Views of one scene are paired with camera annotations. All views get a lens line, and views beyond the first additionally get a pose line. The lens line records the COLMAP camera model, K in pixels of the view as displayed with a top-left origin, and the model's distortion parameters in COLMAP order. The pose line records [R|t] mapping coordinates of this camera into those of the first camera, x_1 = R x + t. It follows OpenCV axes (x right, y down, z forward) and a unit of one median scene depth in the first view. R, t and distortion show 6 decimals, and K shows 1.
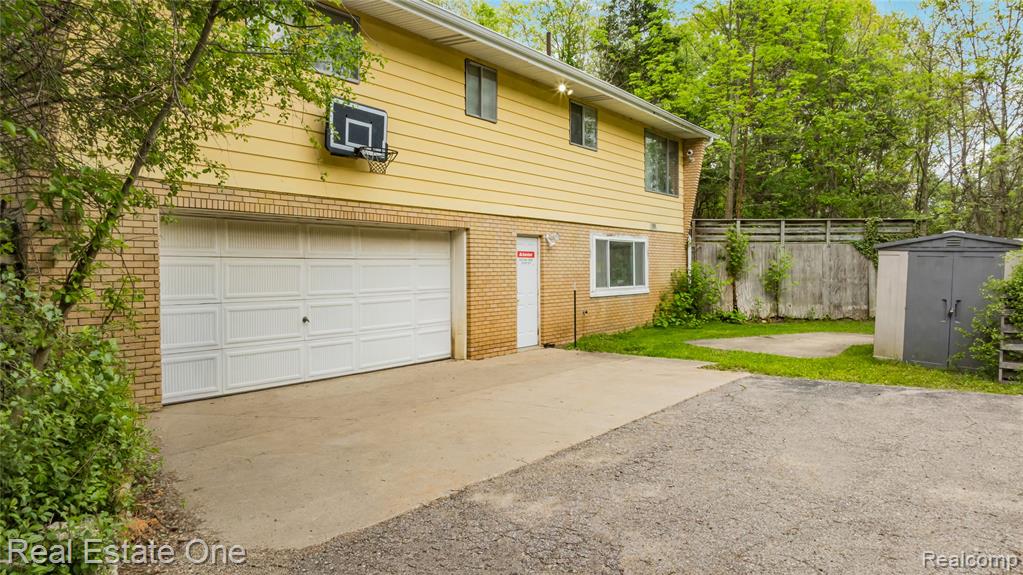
lens RADIAL K [[714.6, 0, 515.4], [0, 714.6, 286.7], [0, 0, 1]] dist [-0.012740, 0.002970]
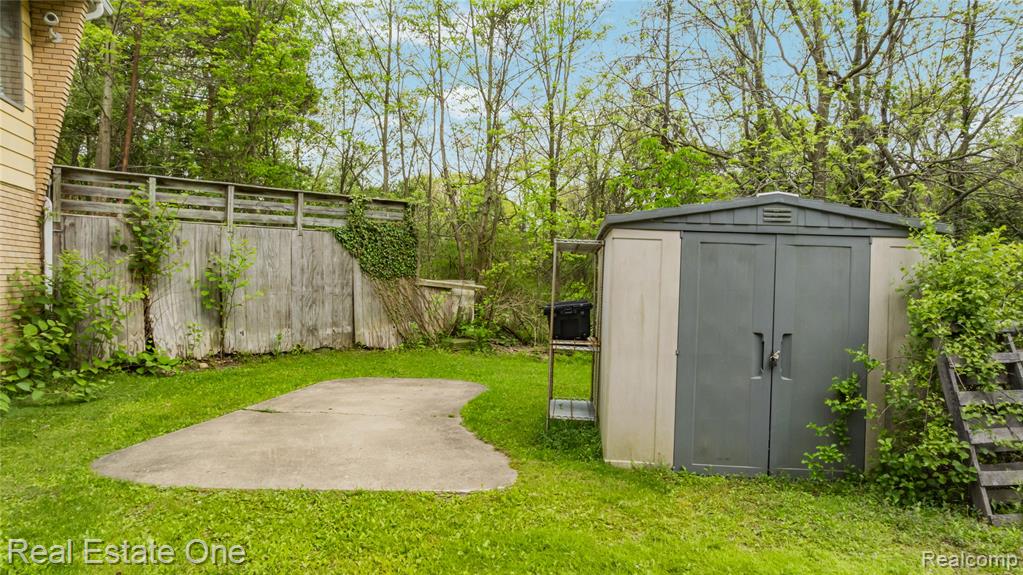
lens RADIAL K [[714.6, 0, 515.4], [0, 714.6, 286.7], [0, 0, 1]] dist [-0.012740, 0.002970]
pose [[0.622431, -0.007050, 0.782643, 0.067041], [0.011667, 0.999932, -0.000271, -0.008619], [-0.782588, 0.009300, 0.622470, 0.464060]]
